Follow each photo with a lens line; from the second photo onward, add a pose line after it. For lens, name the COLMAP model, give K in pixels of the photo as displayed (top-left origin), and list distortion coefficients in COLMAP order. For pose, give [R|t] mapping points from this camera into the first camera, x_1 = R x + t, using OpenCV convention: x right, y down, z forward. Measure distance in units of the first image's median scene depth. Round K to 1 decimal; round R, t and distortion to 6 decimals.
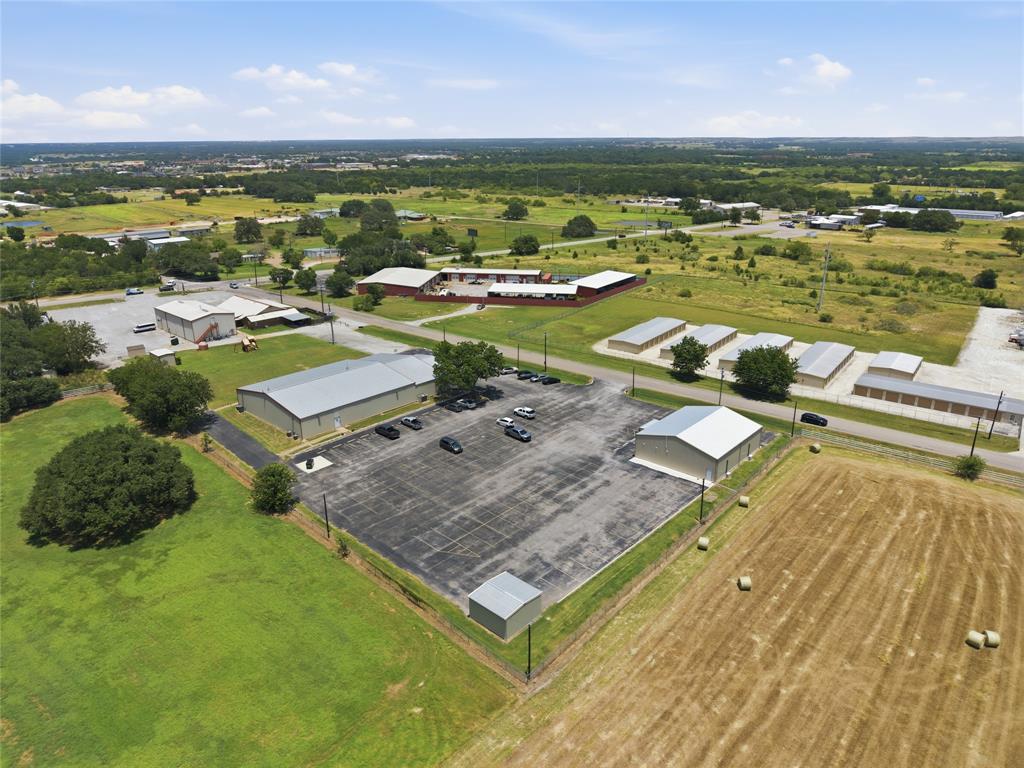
lens RADIAL K [[682.5, 0, 512.0], [0, 682.5, 384.0], [0, 0, 1]] dist [0.071693, -0.078418]
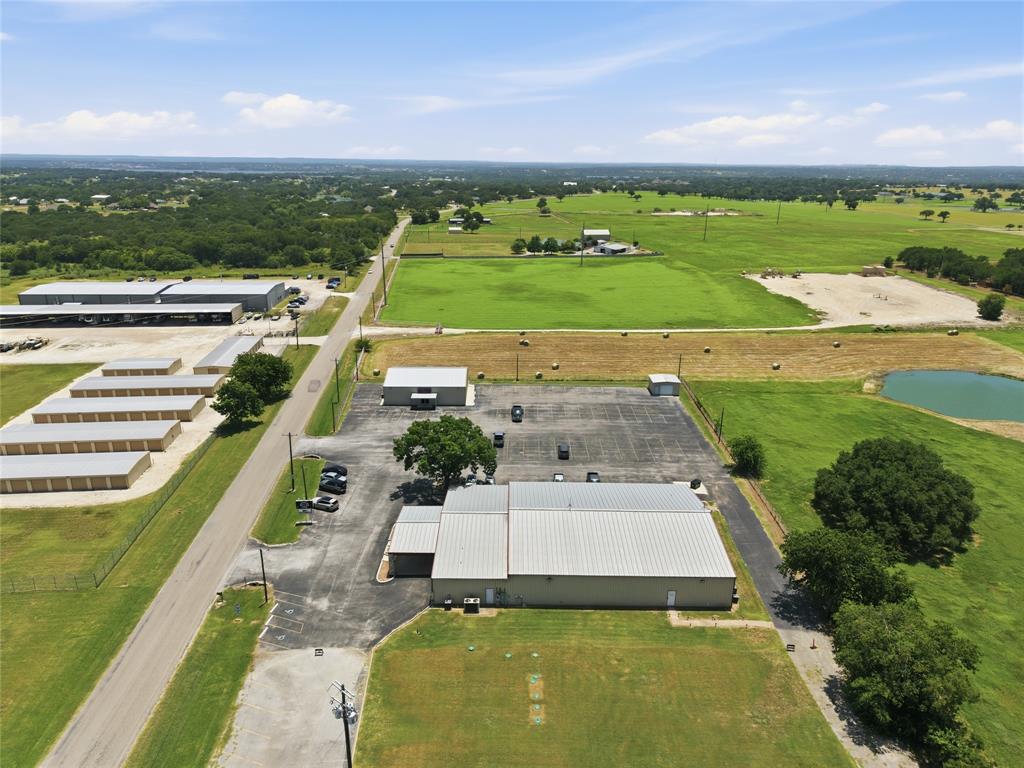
lens RADIAL K [[669.4, 0, 514.1], [0, 669.4, 411.6], [0, 0, 1]] dist [0.045364, -0.052917]
pose [[-0.677826, -0.260513, 0.687521, -0.789565], [0.238261, 0.806822, 0.540619, -0.571490], [-0.695546, 0.530255, -0.484815, 1.677120]]
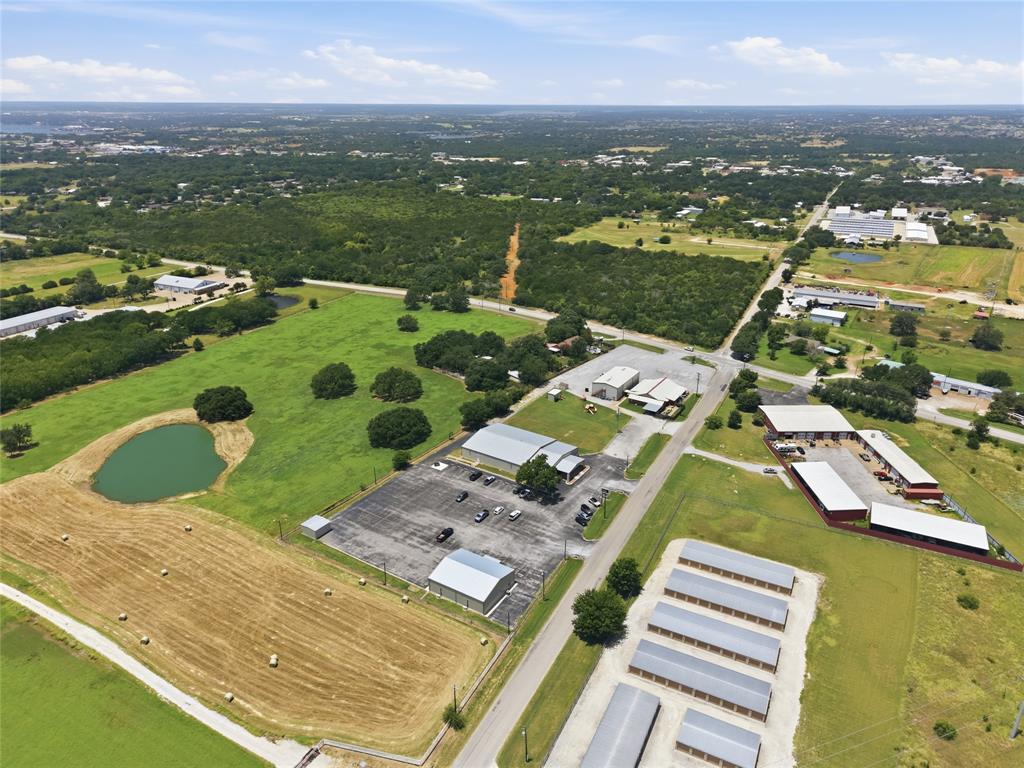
lens RADIAL K [[677.3, 0, 512.0], [0, 677.3, 384.0], [0, 0, 1]] dist [0.058473, -0.073510]
pose [[0.162768, 0.381758, -0.909817, 1.641165], [-0.332375, 0.889434, 0.313743, -0.886102], [0.928996, 0.251334, 0.271658, 0.619668]]
